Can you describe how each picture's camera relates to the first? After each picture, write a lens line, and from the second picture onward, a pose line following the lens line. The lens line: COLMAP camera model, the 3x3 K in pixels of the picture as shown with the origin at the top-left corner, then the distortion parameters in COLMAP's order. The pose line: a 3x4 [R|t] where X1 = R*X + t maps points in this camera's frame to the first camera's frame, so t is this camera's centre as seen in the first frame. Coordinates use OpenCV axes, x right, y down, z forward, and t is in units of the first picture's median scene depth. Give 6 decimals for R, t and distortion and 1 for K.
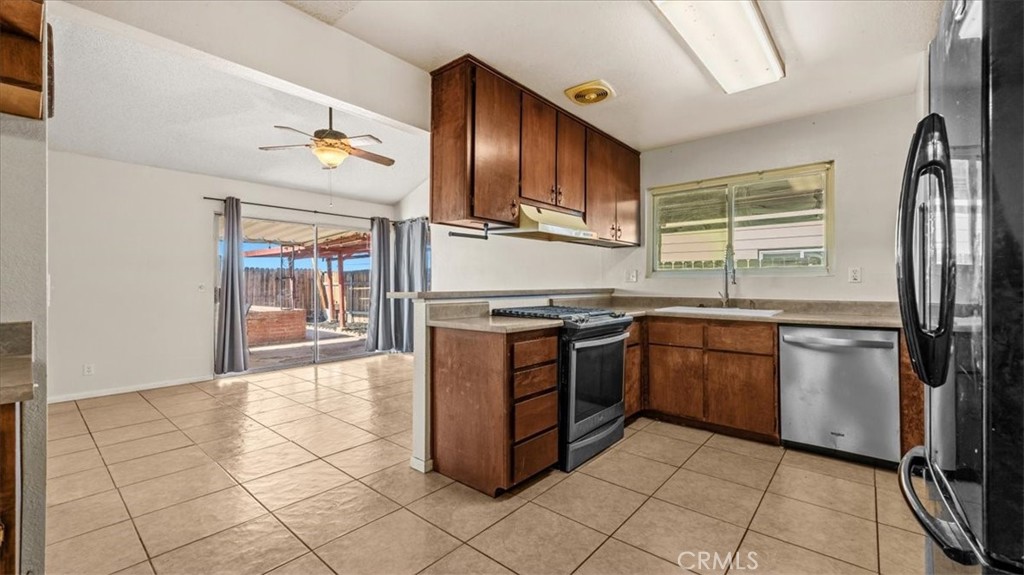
lens RADIAL K [[416.2, 0, 514.5], [0, 416.2, 281.1], [0, 0, 1]] dist [-0.000127, -0.001432]
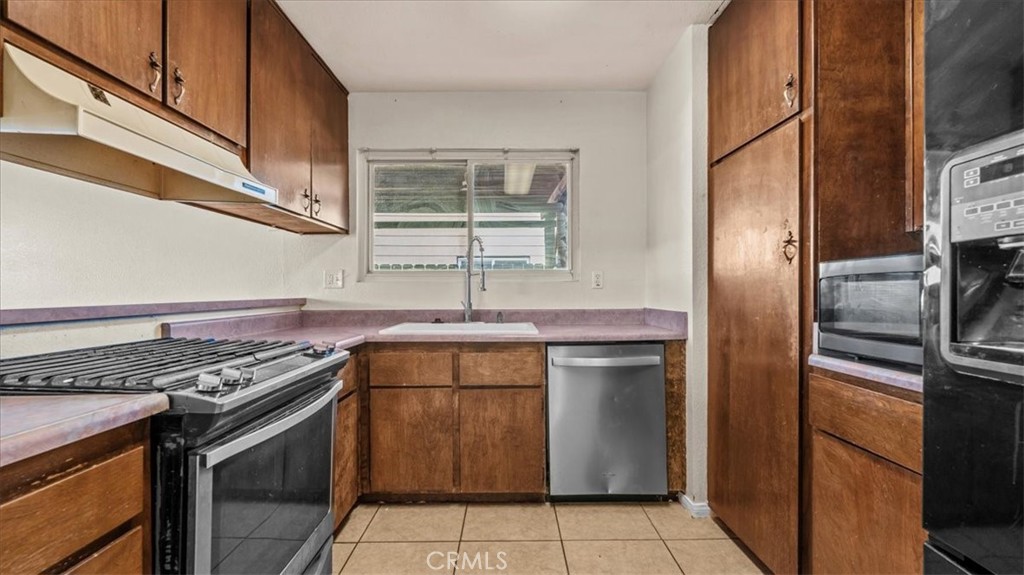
lens RADIAL K [[416.2, 0, 510.5], [0, 416.2, 292.9], [0, 0, 1]] dist [-0.000127, -0.001432]
pose [[0.760174, -0.006206, 0.649689, 0.081704], [-0.001454, 0.999936, 0.011252, 0.002716], [-0.649717, -0.009499, 0.760117, 0.402855]]
